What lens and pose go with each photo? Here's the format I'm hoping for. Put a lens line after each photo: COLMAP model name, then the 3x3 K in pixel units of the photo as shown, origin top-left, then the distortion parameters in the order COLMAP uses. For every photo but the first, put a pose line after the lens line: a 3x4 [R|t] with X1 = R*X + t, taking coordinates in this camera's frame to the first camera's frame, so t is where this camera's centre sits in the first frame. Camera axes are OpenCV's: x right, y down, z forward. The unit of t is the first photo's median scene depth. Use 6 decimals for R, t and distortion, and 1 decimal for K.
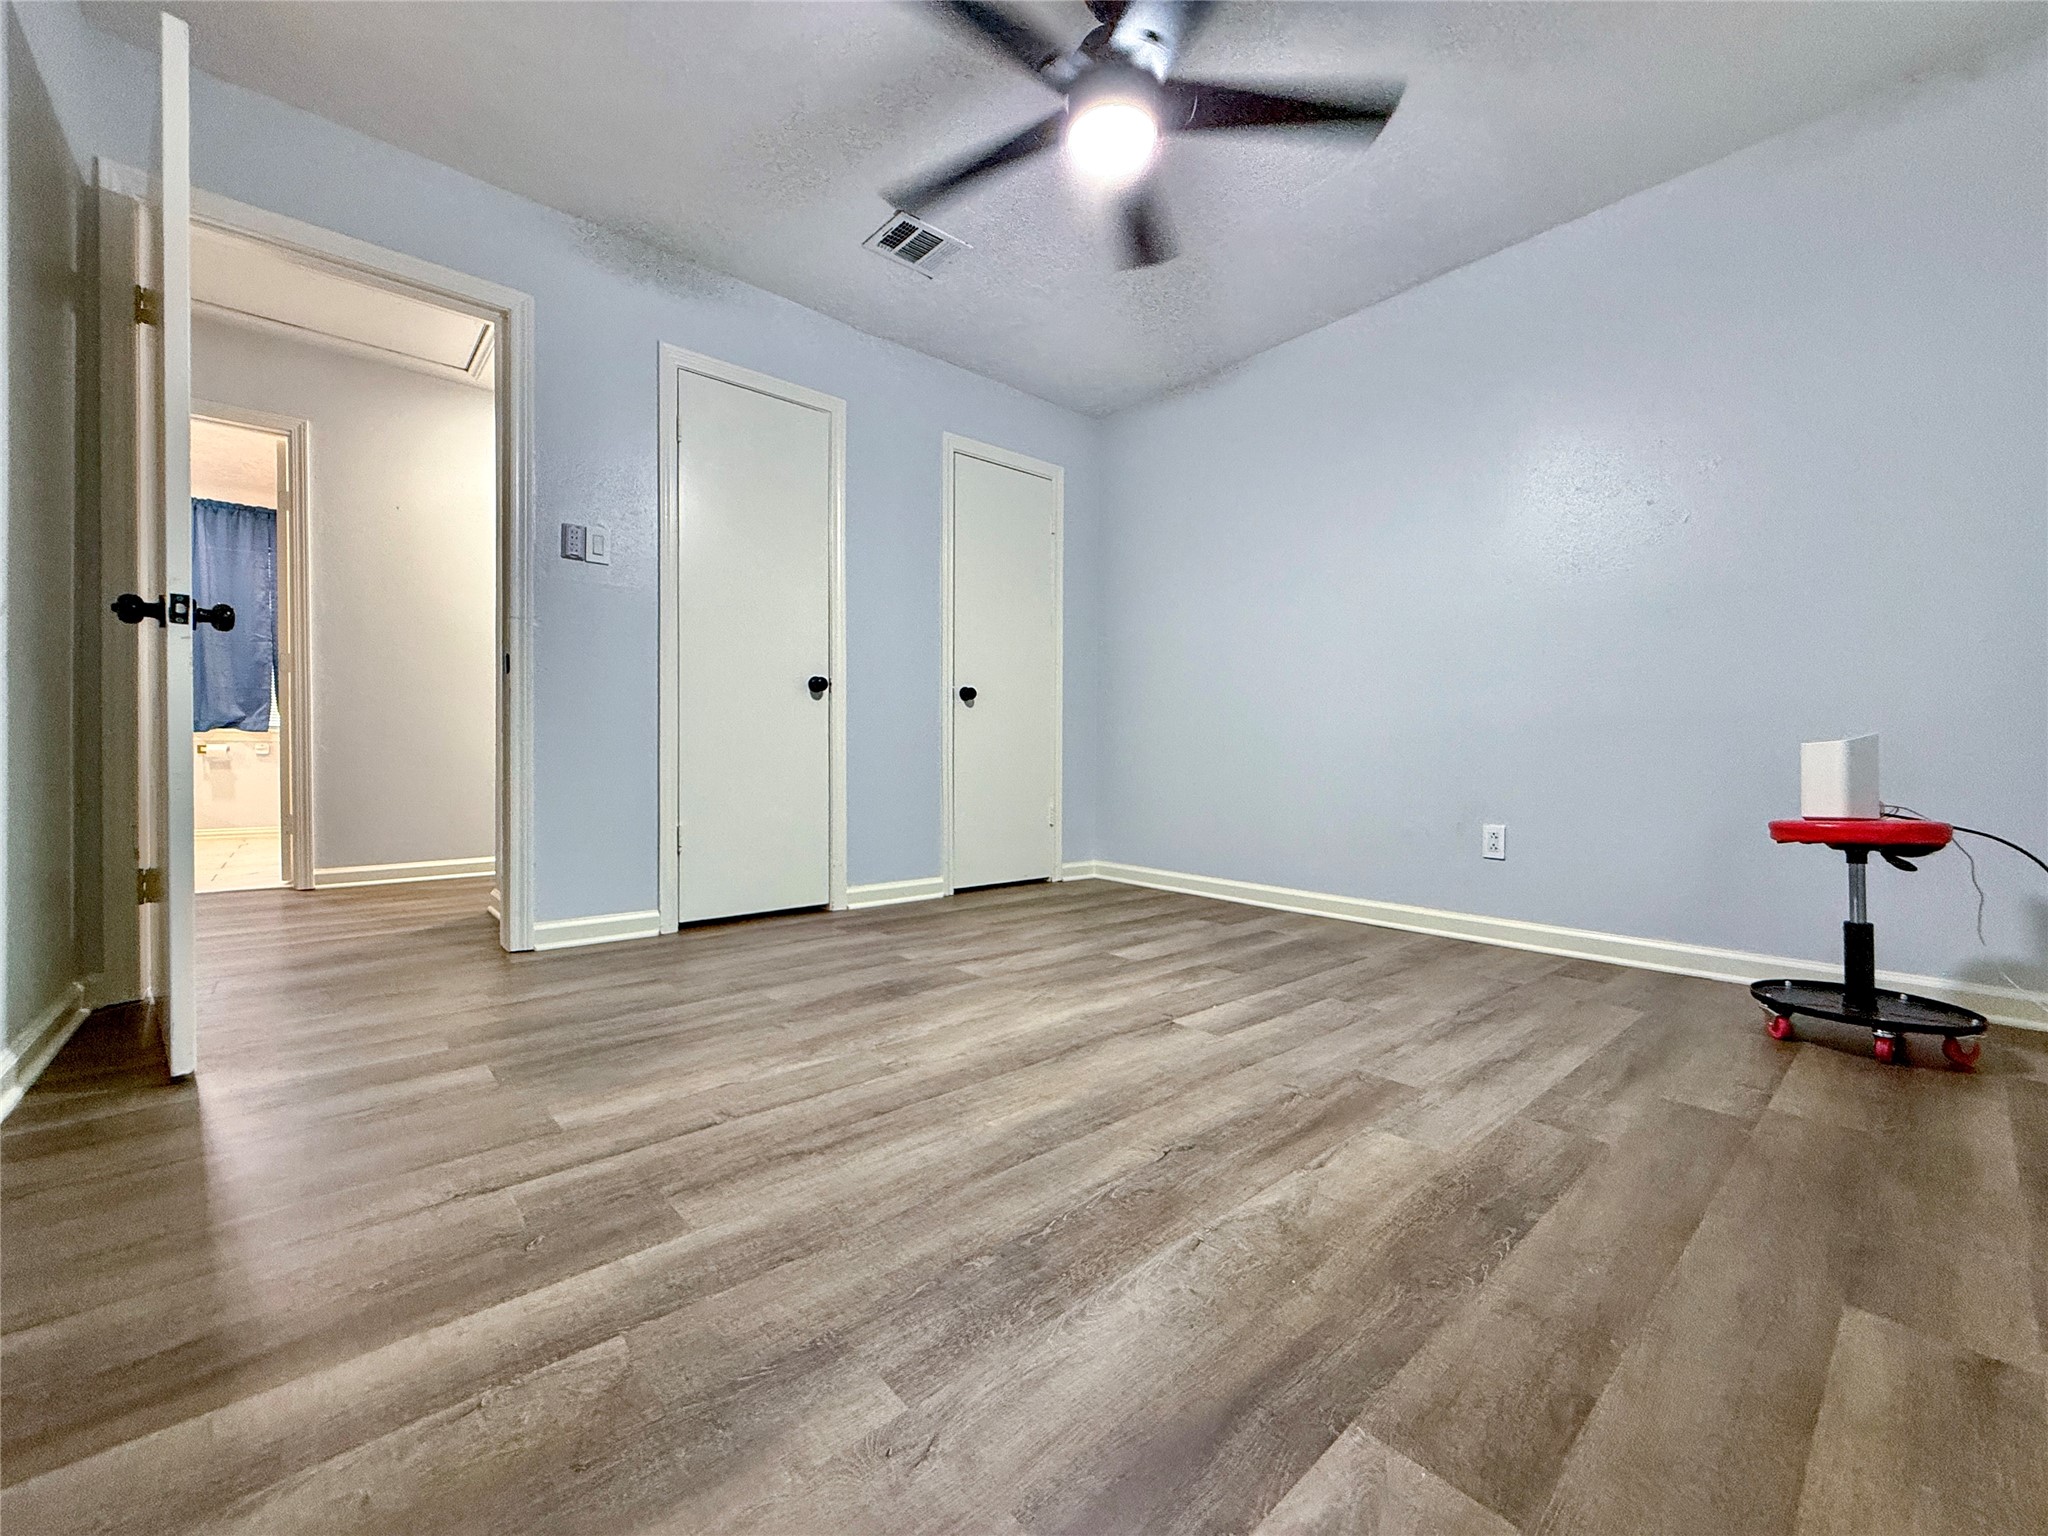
lens RADIAL K [[857.8, 0, 1030.9], [0, 857.8, 764.1], [0, 0, 1]] dist [0.001640, -0.000048]
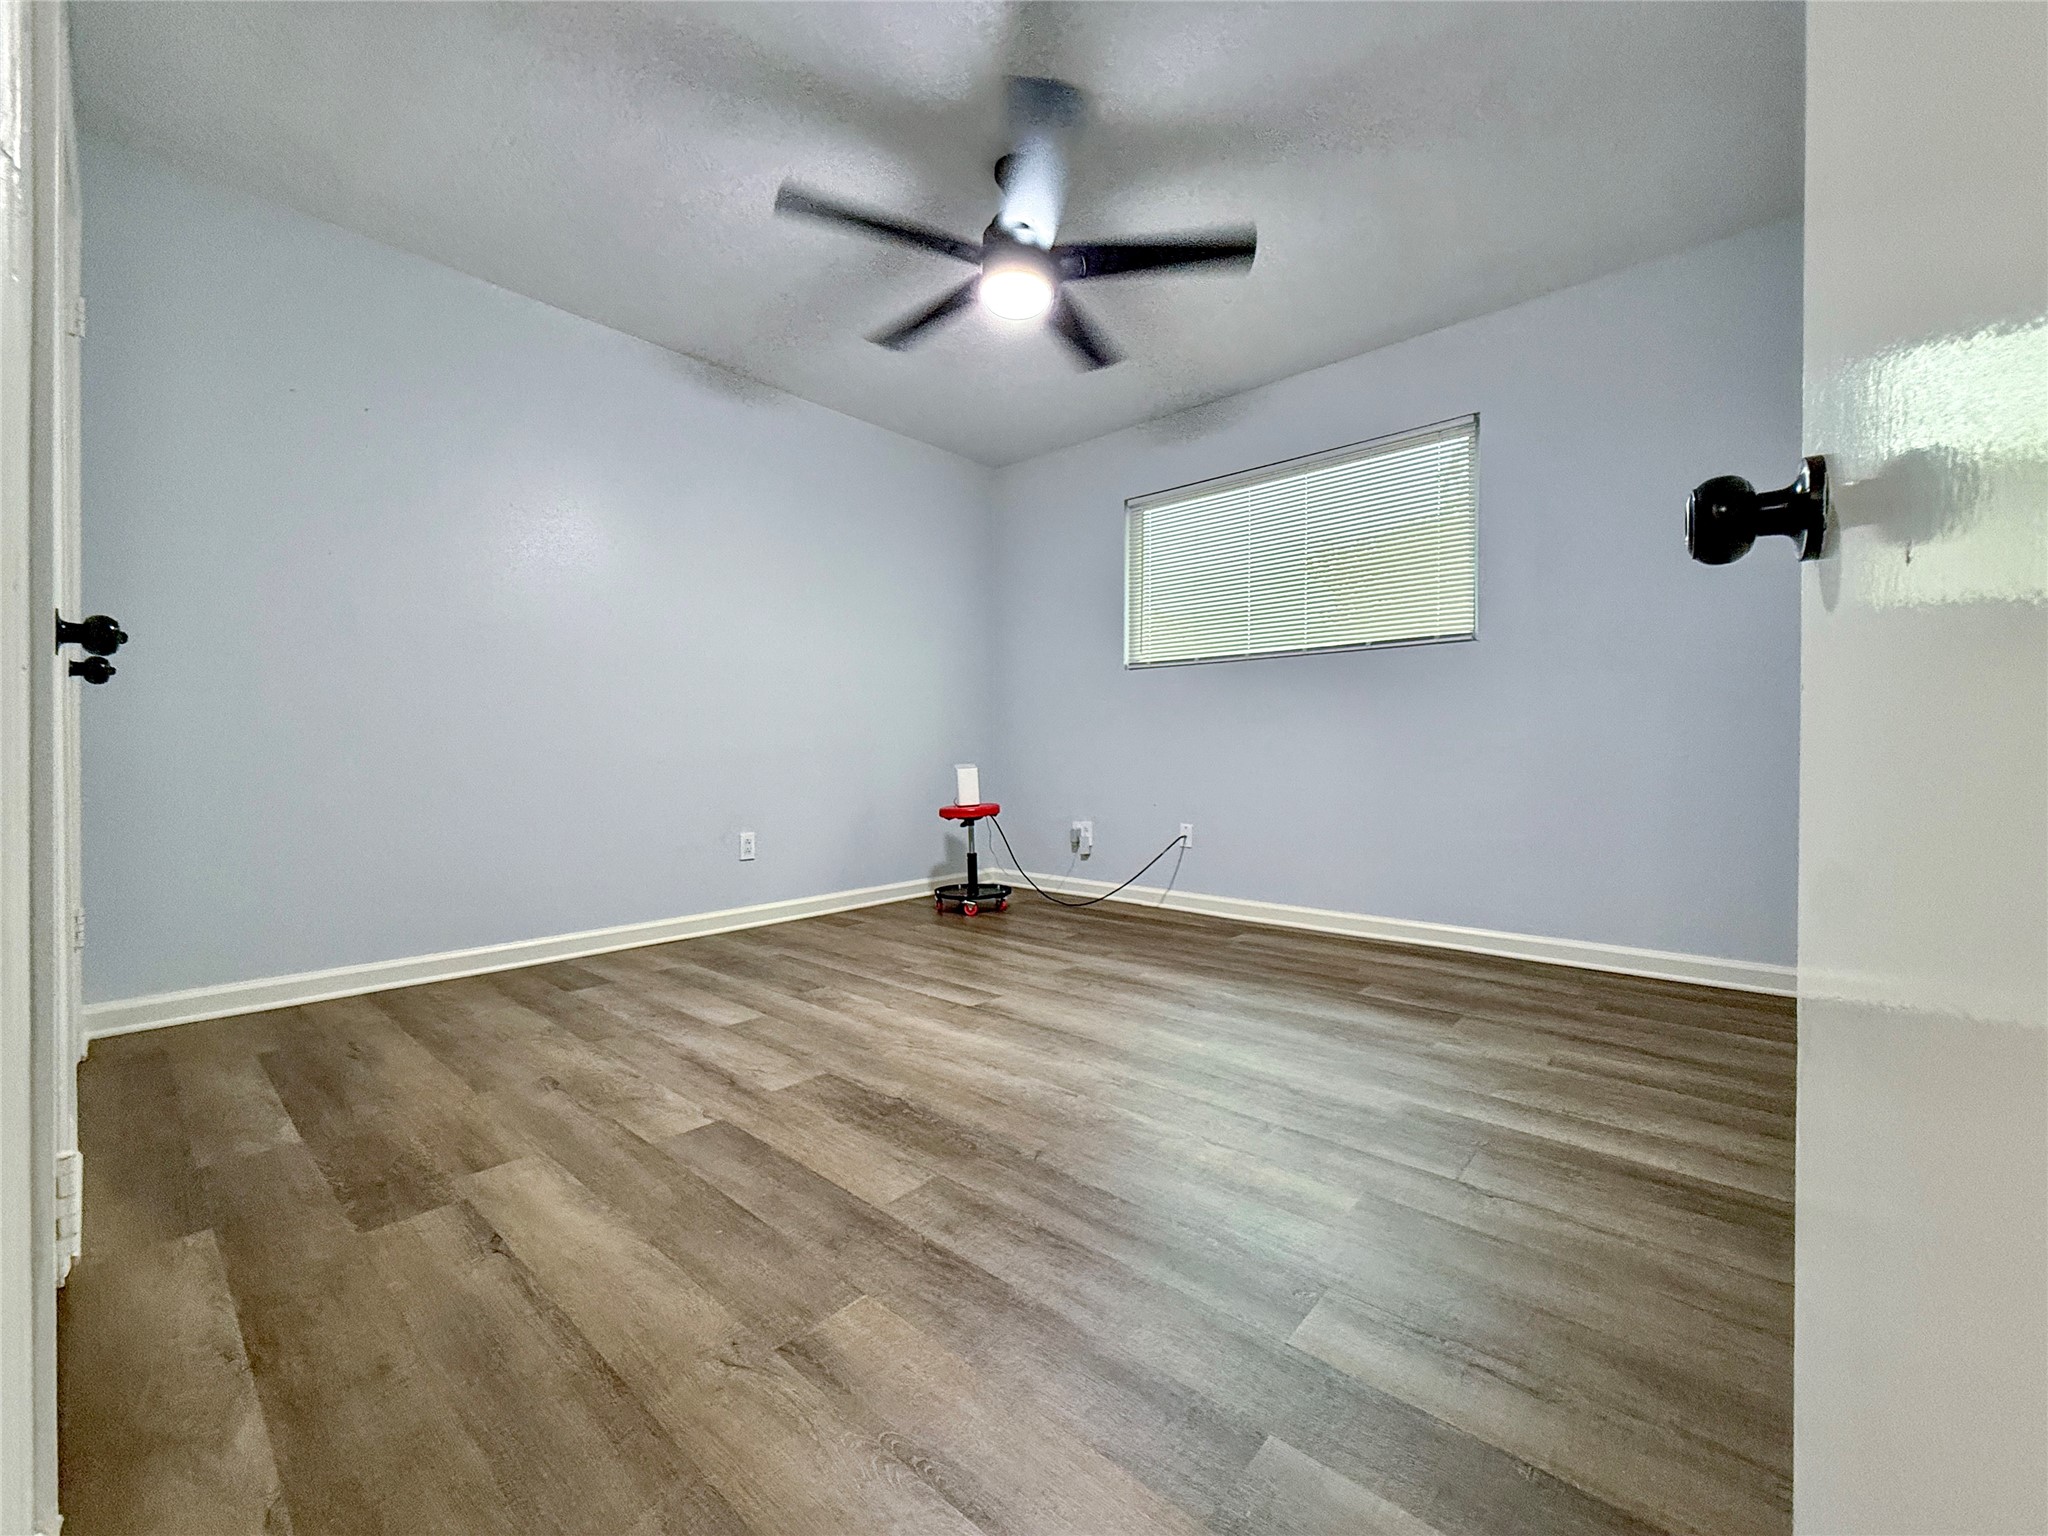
lens RADIAL K [[857.8, 0, 1030.9], [0, 857.8, 764.1], [0, 0, 1]] dist [0.001640, -0.000048]
pose [[-0.165709, -0.021610, 0.985938, -1.129335], [0.013007, 0.999625, 0.024096, -0.080365], [-0.986089, 0.016817, -0.165365, 1.193608]]
